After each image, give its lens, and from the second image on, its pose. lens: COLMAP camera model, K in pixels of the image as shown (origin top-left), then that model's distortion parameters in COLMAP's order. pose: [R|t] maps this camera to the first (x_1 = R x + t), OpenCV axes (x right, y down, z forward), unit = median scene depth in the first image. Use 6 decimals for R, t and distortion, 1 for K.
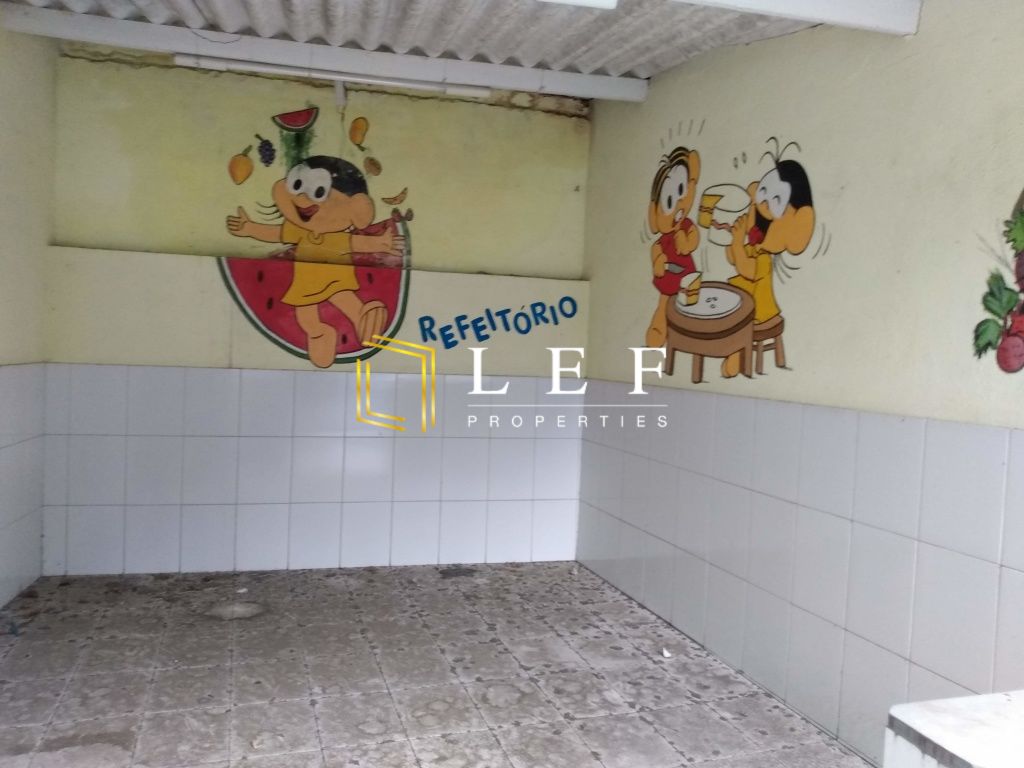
lens RADIAL K [[795.1, 0, 514.0], [0, 795.1, 383.9], [0, 0, 1]] dist [-0.001524, -0.000670]
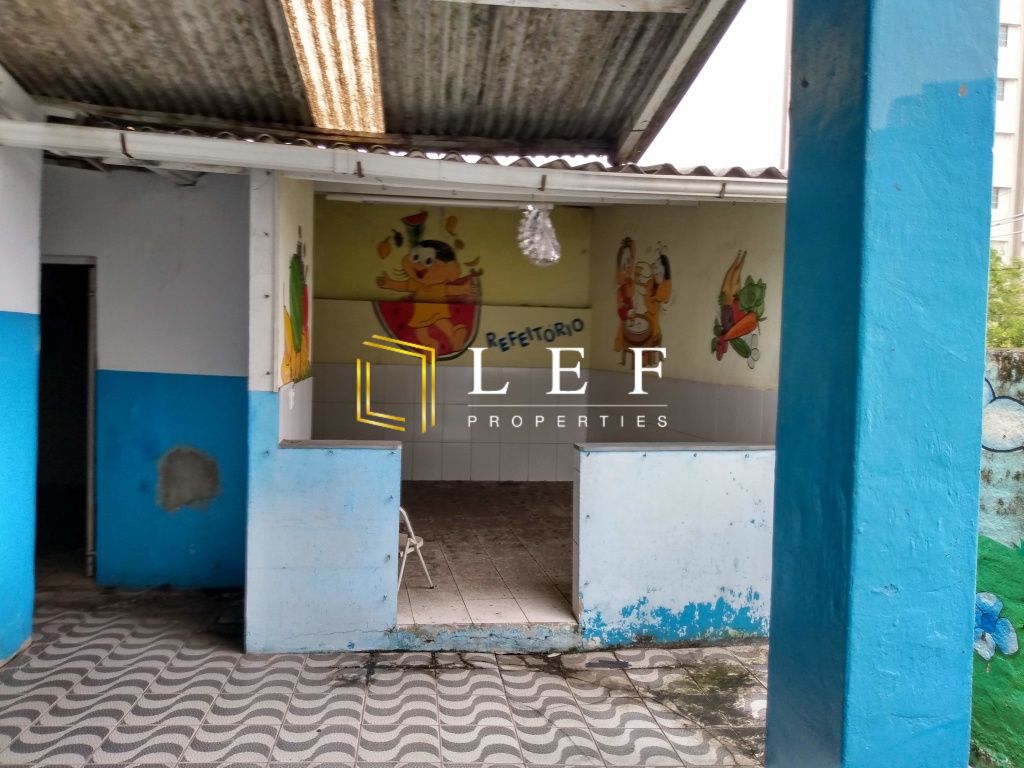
lens RADIAL K [[795.1, 0, 511.3], [0, 795.1, 384.6], [0, 0, 1]] dist [-0.001524, -0.000670]
pose [[0.992145, -0.004653, -0.125008, 0.146939], [0.004831, 0.999988, 0.001123, 0.024683], [0.125002, -0.001718, 0.992155, -0.684018]]
